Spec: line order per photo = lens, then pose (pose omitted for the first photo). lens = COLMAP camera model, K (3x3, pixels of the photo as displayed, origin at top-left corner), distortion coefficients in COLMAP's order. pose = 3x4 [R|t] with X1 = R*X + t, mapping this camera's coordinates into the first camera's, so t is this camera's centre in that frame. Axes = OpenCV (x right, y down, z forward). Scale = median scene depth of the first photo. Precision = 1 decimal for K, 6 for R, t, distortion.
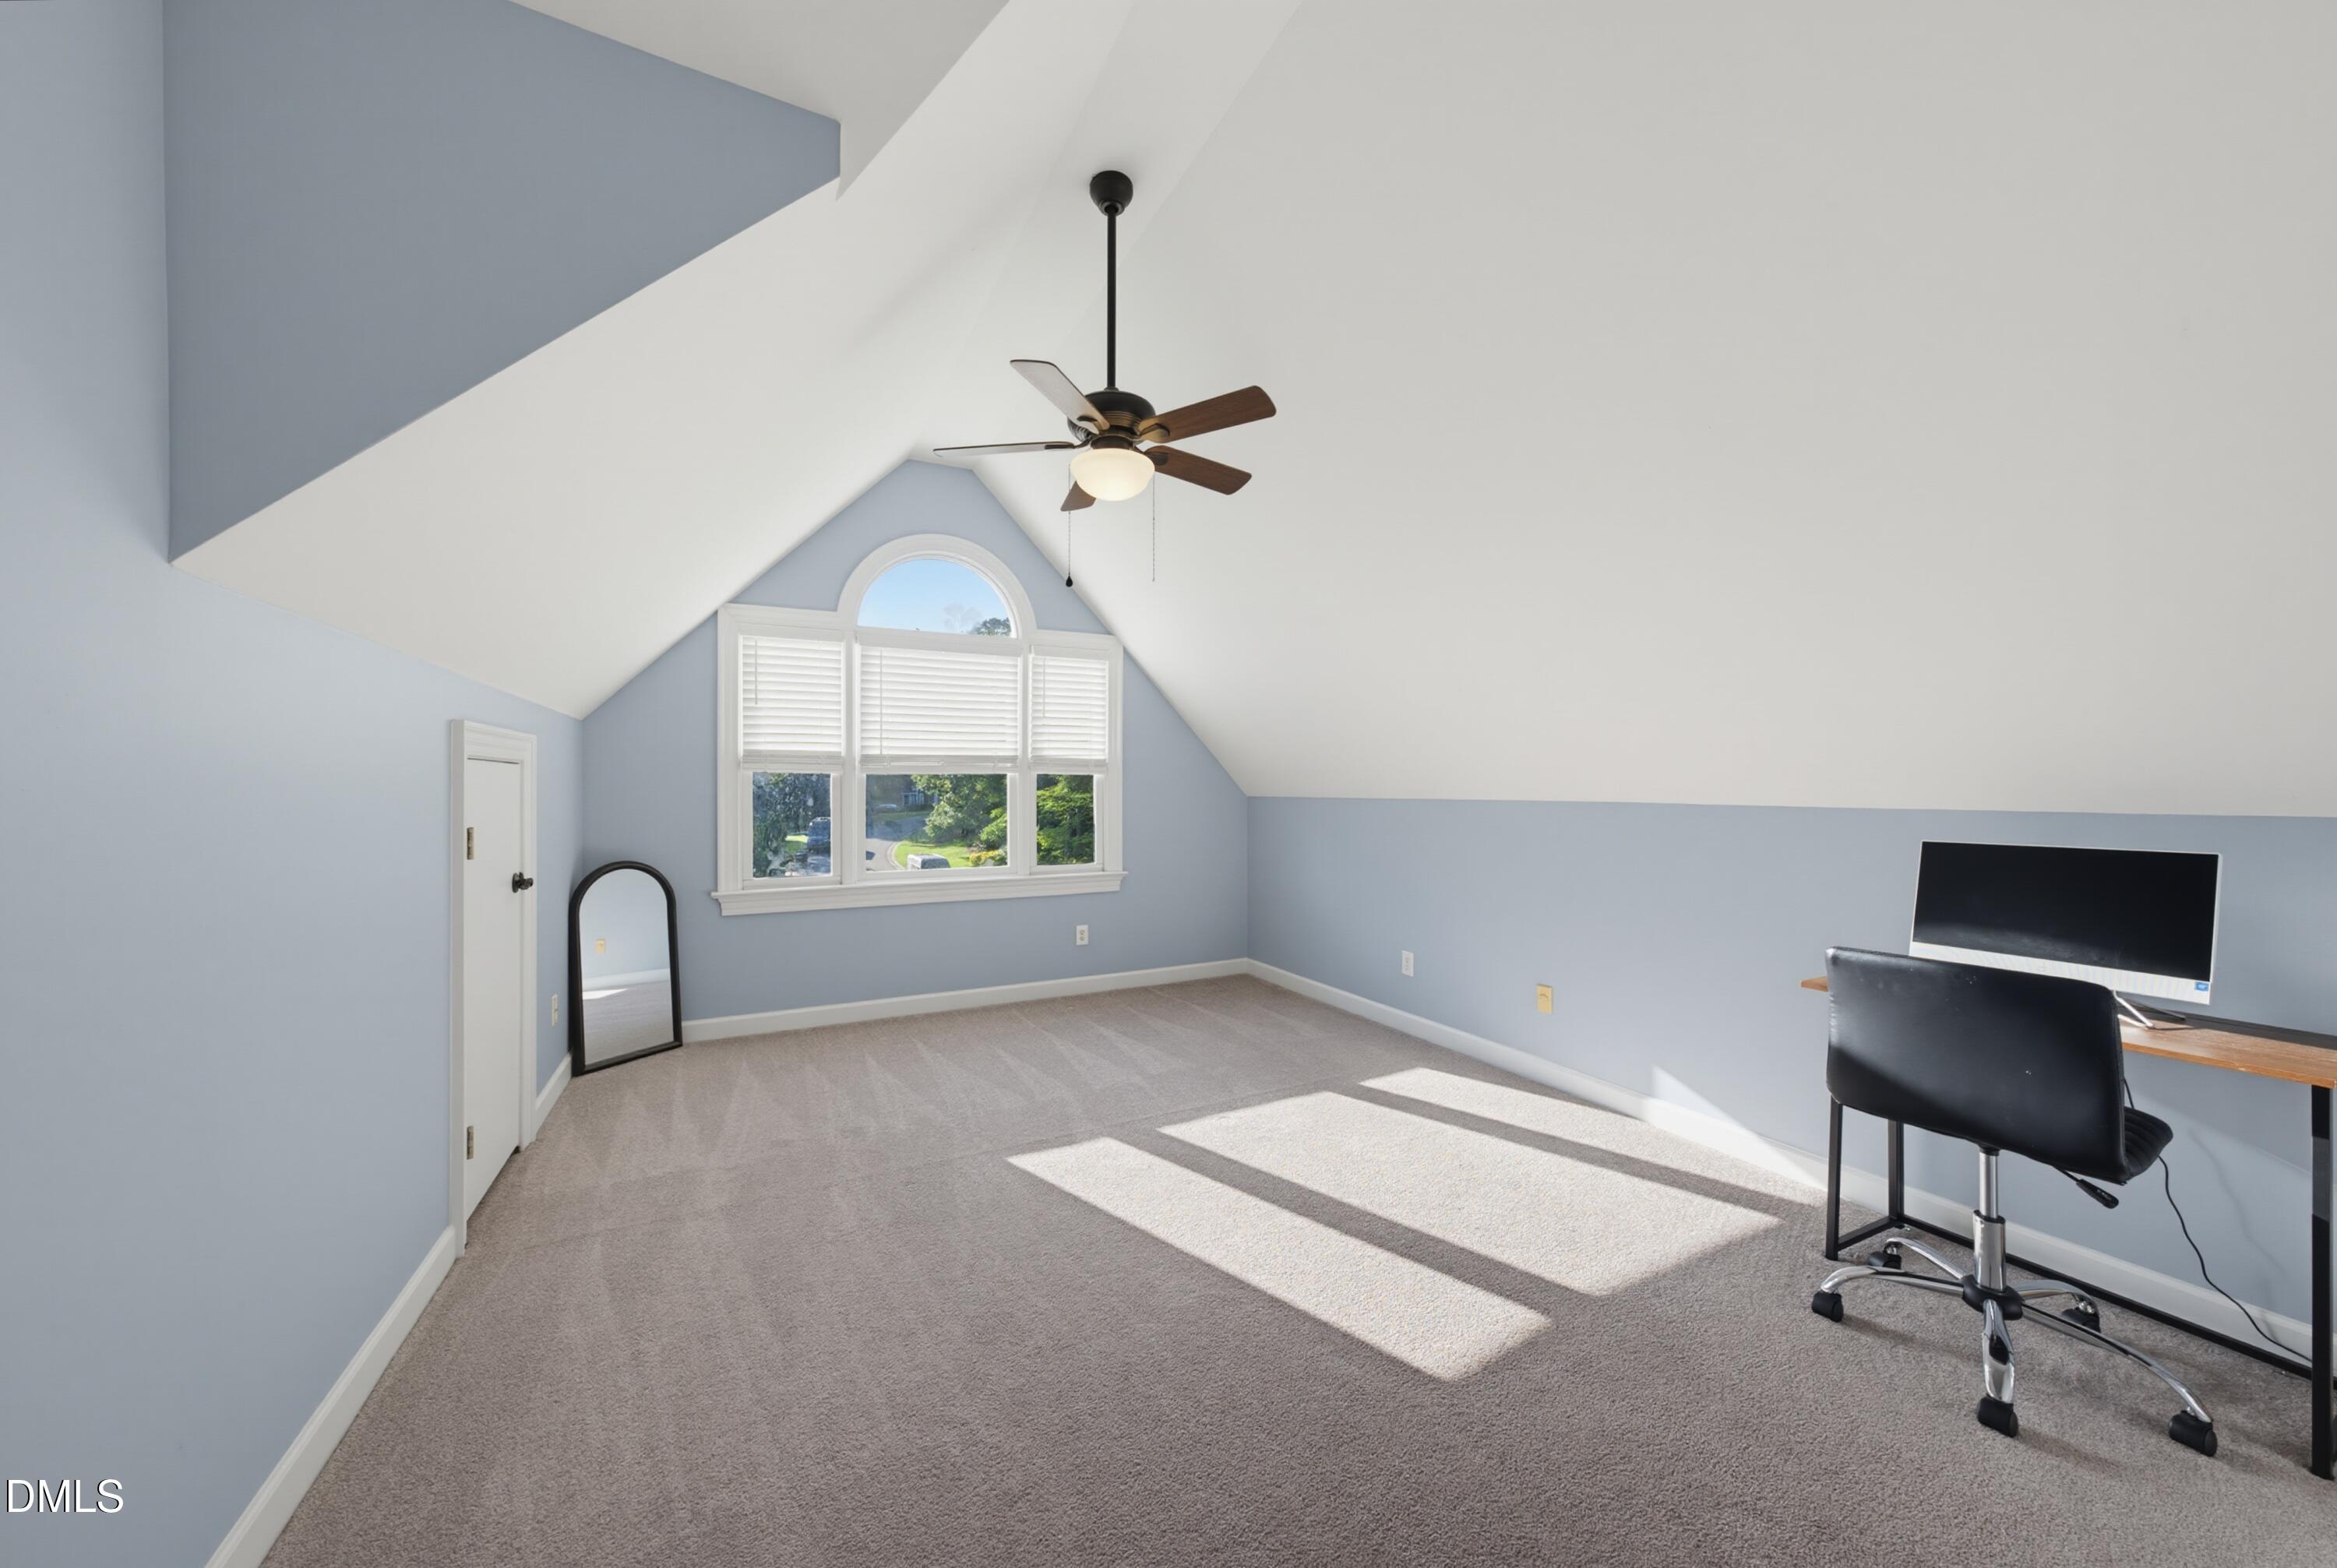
lens RADIAL K [[818.1, 0, 1213.7], [0, 818.1, 789.4], [0, 0, 1]] dist [-0.027994, 0.040053]
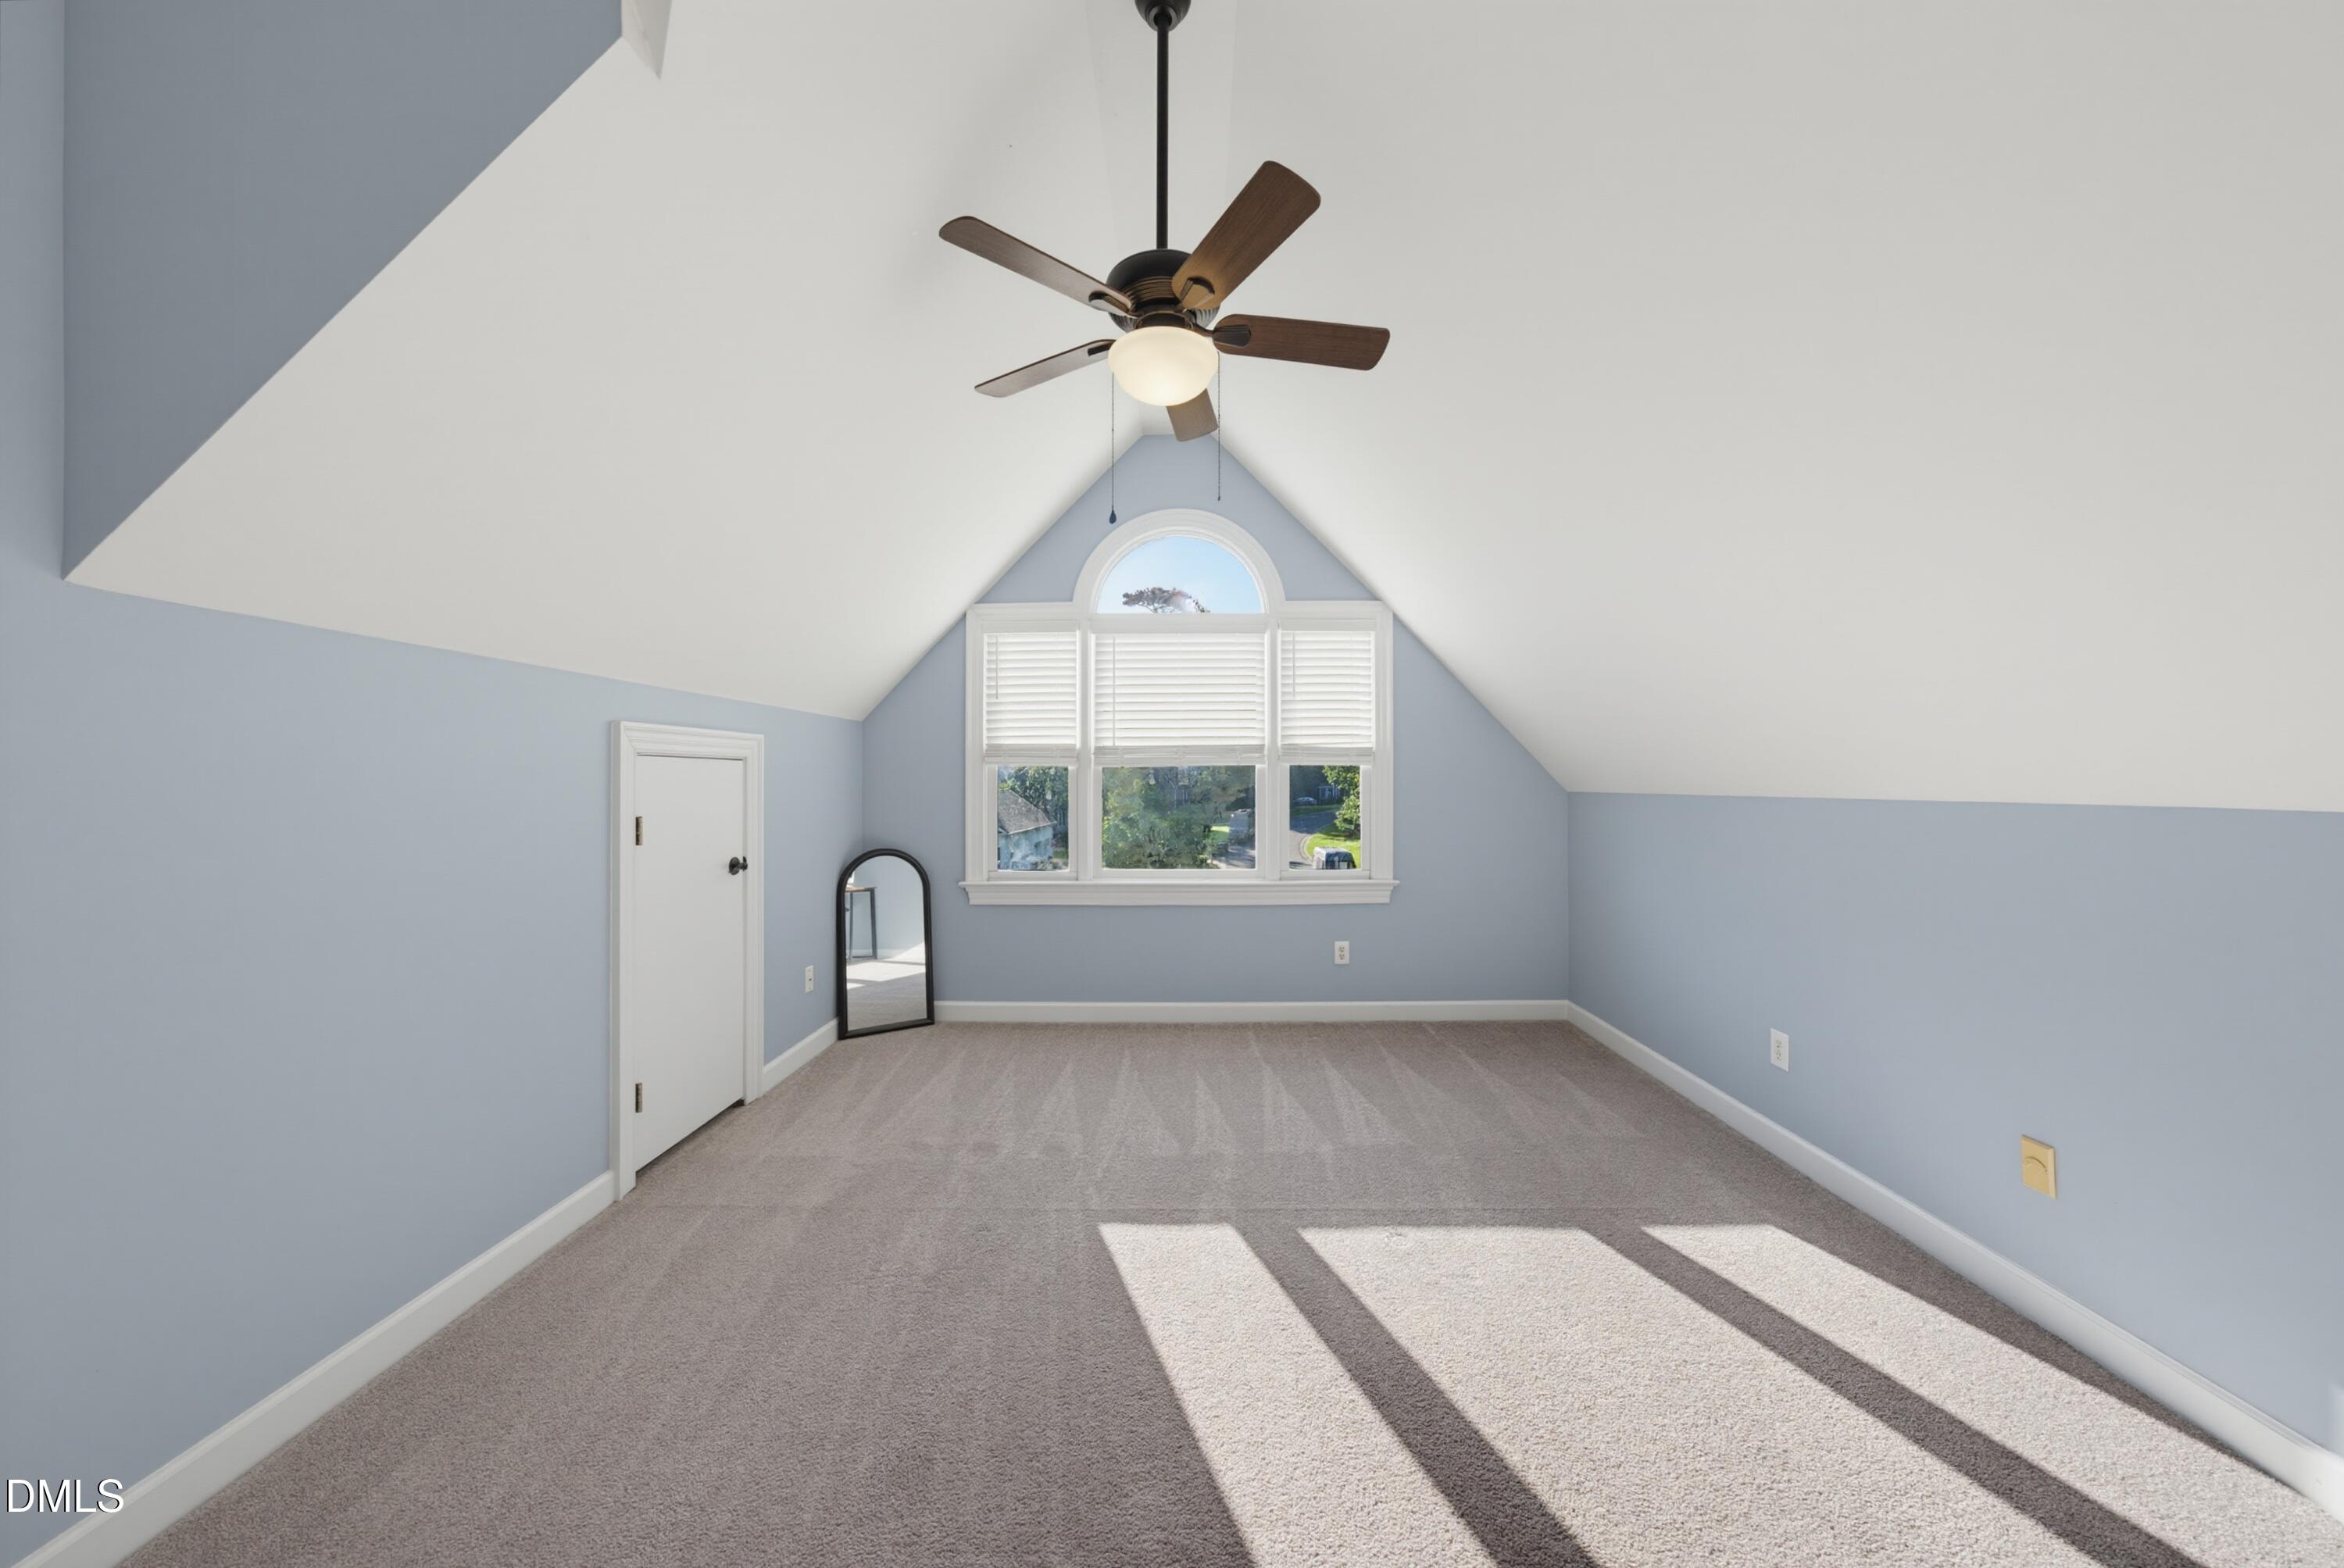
lens RADIAL K [[834.1, 0, 1199.9], [0, 834.1, 778.8], [0, 0, 1]] dist [-0.000223, 0.008814]
pose [[0.871748, -0.003449, -0.489943, 0.176266], [0.000745, 0.999983, -0.005713, 0.001416], [0.489954, 0.004616, 0.871736, 0.209599]]
